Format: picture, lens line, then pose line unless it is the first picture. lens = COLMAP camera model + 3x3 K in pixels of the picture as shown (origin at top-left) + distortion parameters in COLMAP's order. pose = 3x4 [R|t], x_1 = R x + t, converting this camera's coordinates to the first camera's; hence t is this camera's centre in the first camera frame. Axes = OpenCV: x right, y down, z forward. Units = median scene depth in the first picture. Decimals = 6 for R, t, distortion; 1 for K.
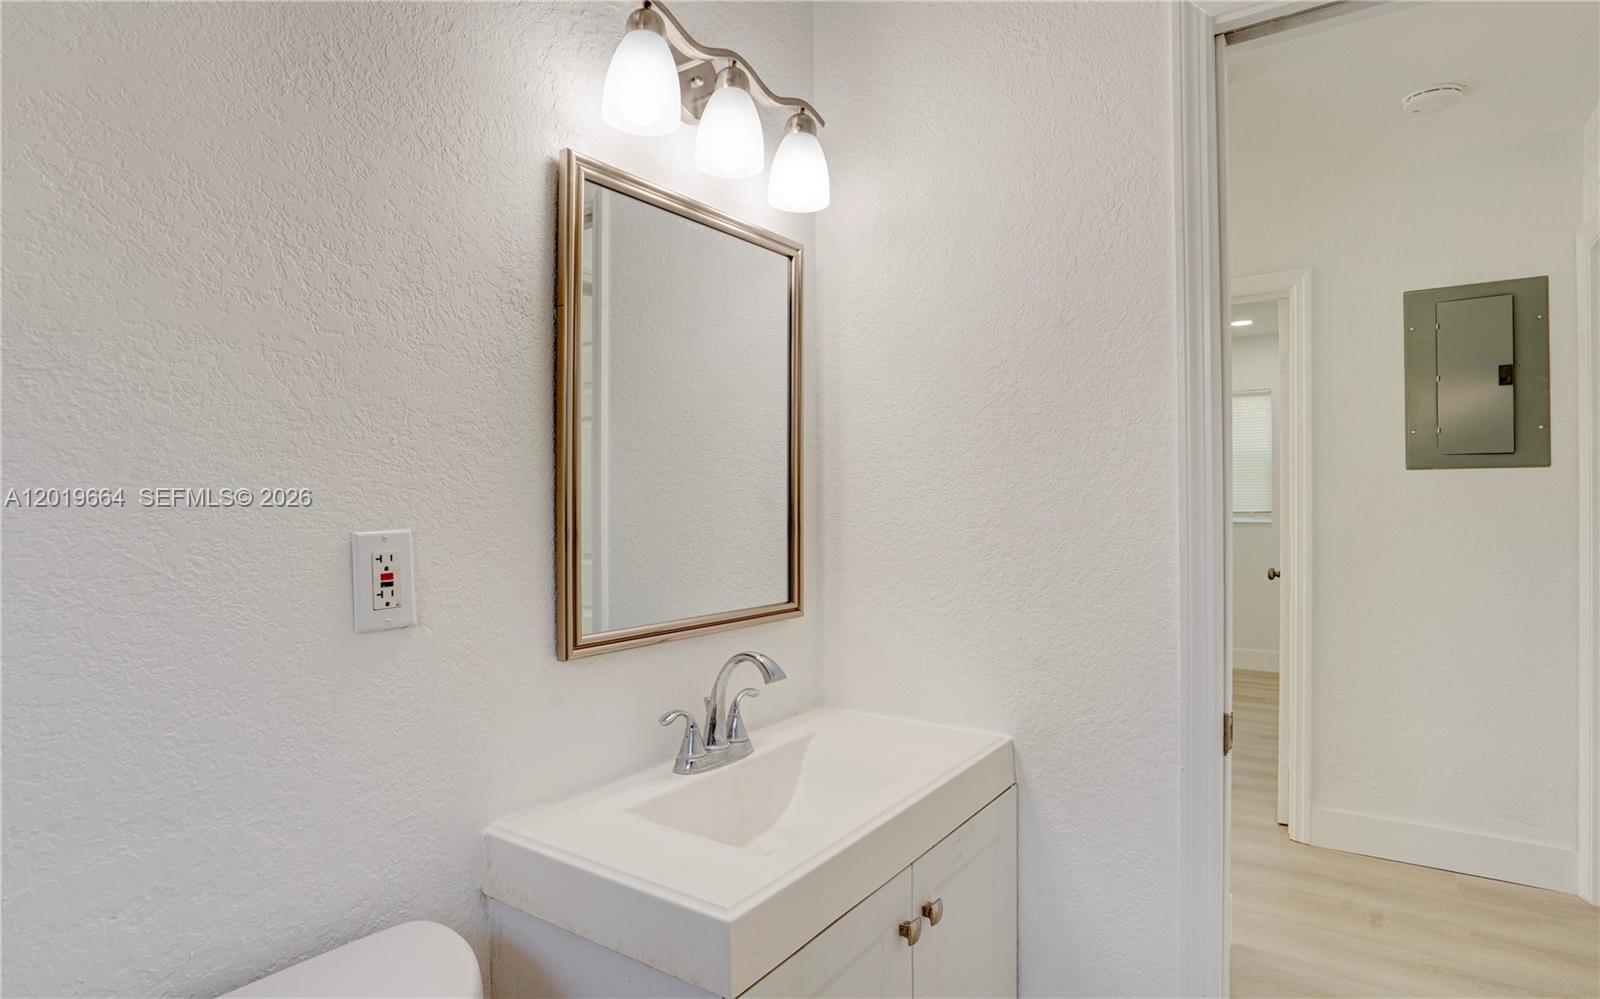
lens RADIAL K [[861.5, 0, 825.7], [0, 861.5, 493.4], [0, 0, 1]] dist [-0.053665, 0.023998]
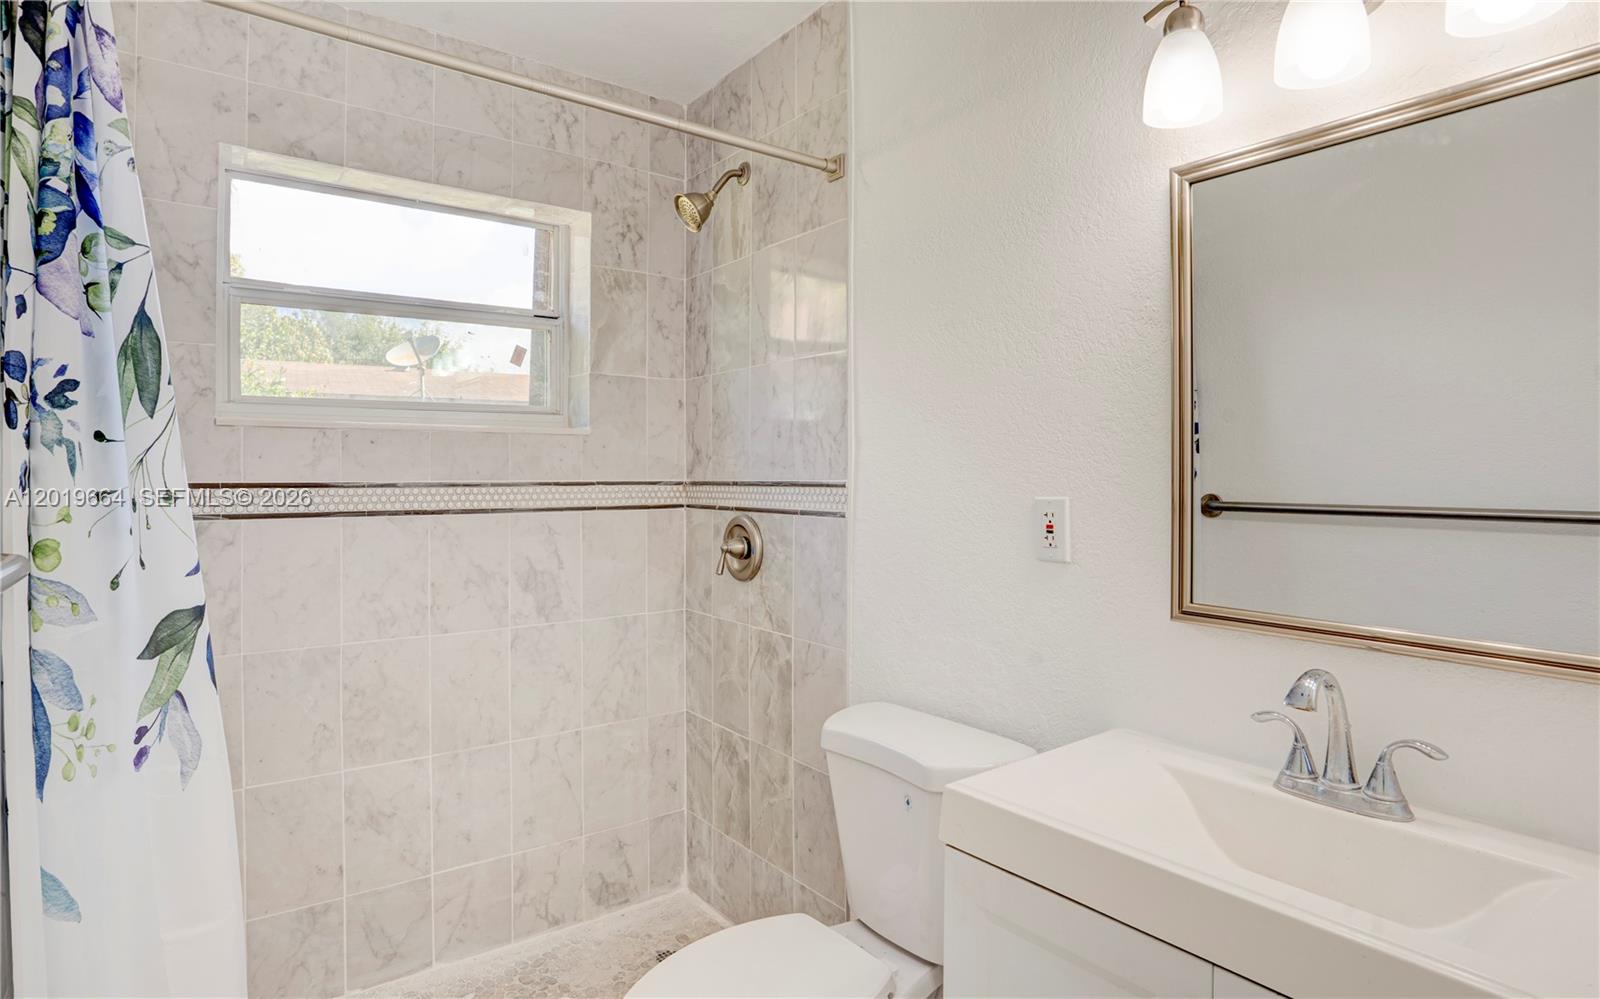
lens RADIAL K [[861.5, 0, 825.7], [0, 861.5, 493.4], [0, 0, 1]] dist [-0.053665, 0.023998]
pose [[-0.322375, 0.020910, -0.946381, 1.082268], [0.002120, 0.999769, 0.021368, 0.002937], [0.946610, 0.004882, -0.322345, 1.108663]]
